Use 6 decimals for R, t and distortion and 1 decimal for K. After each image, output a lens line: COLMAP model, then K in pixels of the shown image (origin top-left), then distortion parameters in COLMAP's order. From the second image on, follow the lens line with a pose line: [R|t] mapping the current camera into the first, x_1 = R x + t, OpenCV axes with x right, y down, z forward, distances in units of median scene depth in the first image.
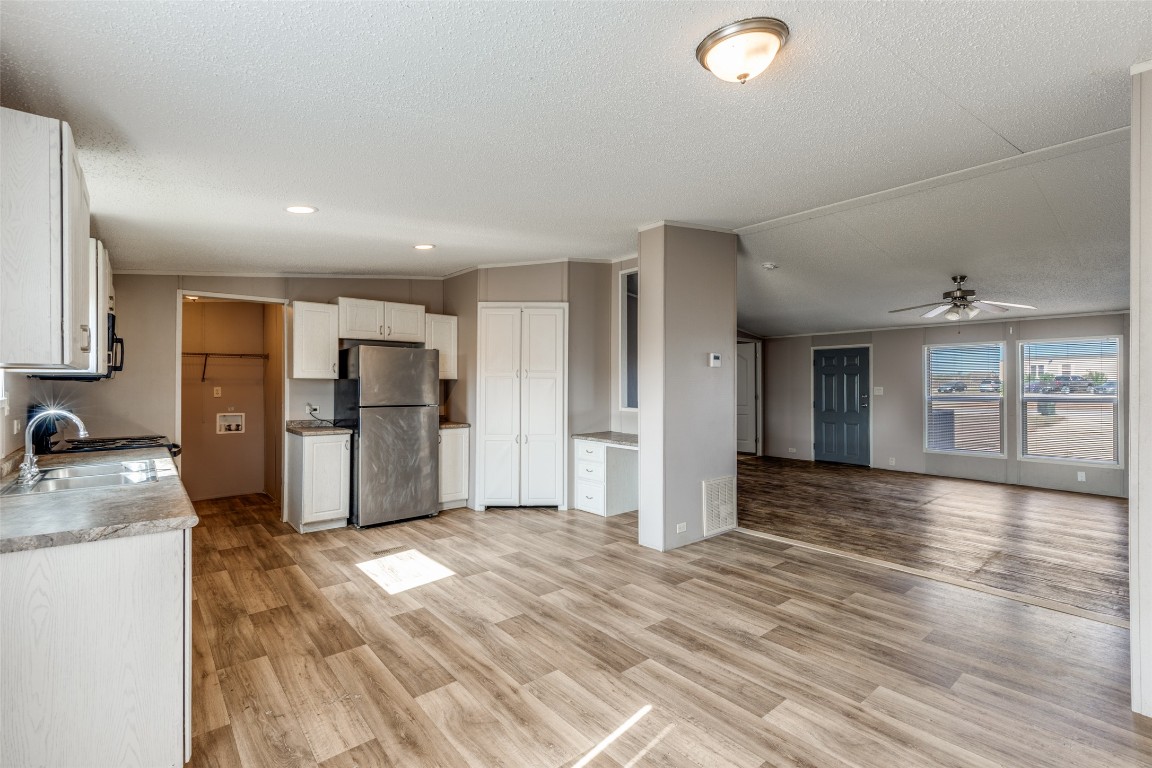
lens RADIAL K [[522.8, 0, 583.0], [0, 522.8, 383.9], [0, 0, 1]] dist [0.004079, -0.000036]
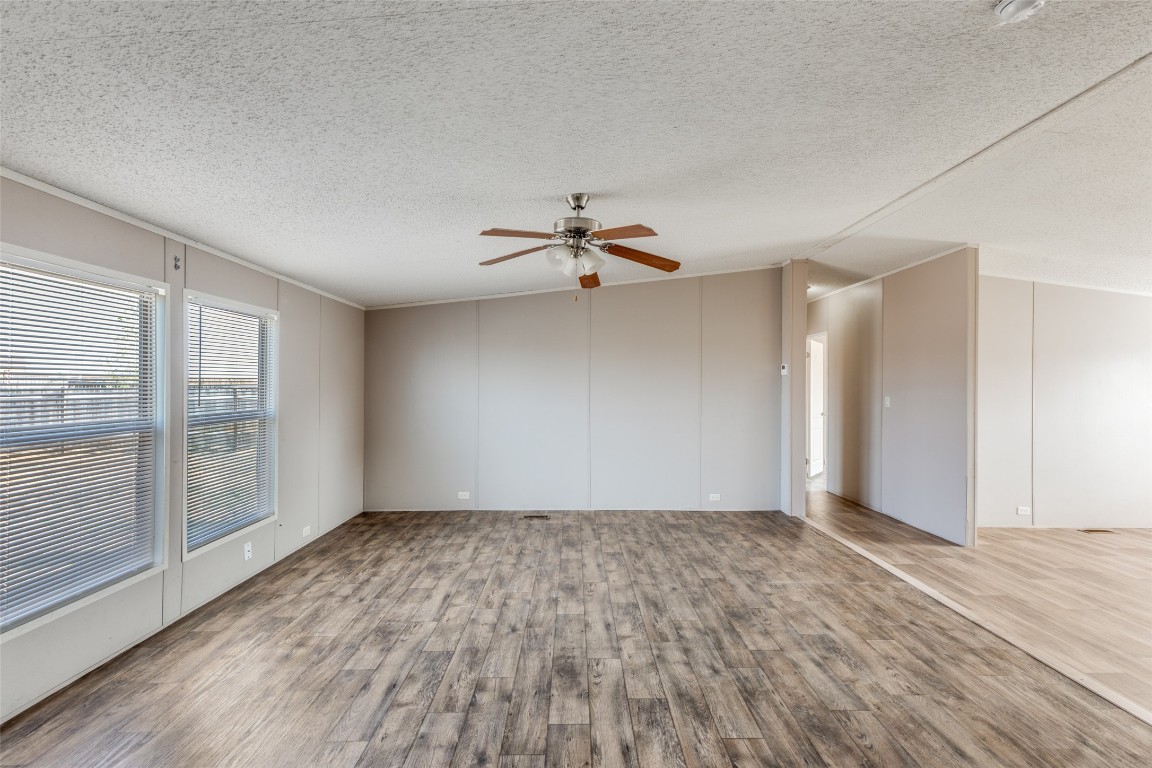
lens RADIAL K [[517.7, 0, 579.8], [0, 517.7, 383.7], [0, 0, 1]] dist [0.008804, -0.000706]
pose [[-0.772477, -0.004473, 0.635026, 0.456756], [-0.008374, 0.999960, -0.003142, -0.007558], [-0.634987, -0.007744, -0.772484, 1.754341]]
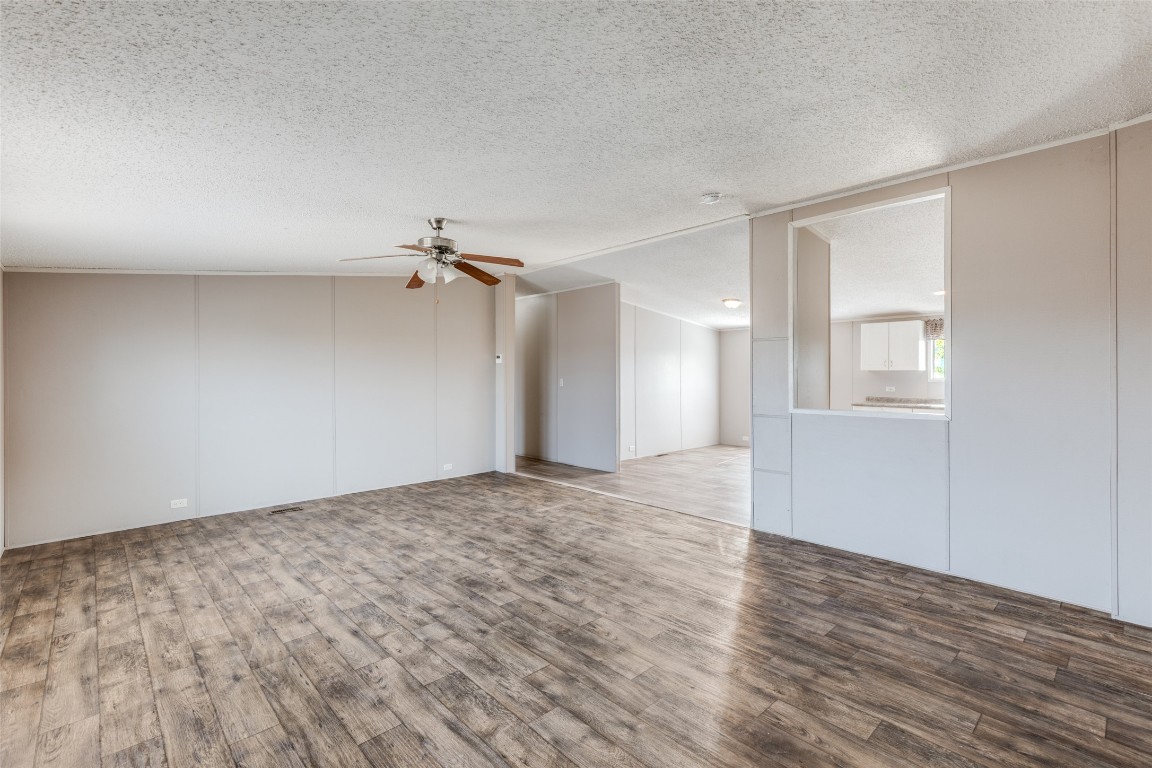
lens RADIAL K [[526.3, 0, 582.6], [0, 526.3, 372.0], [0, 0, 1]] dist [0.004493, 0.000126]
pose [[-0.998588, 0.001534, -0.053096, 0.702426], [0.001698, 0.999994, -0.003031, -0.003870], [0.053091, -0.003117, -0.998585, 2.098728]]
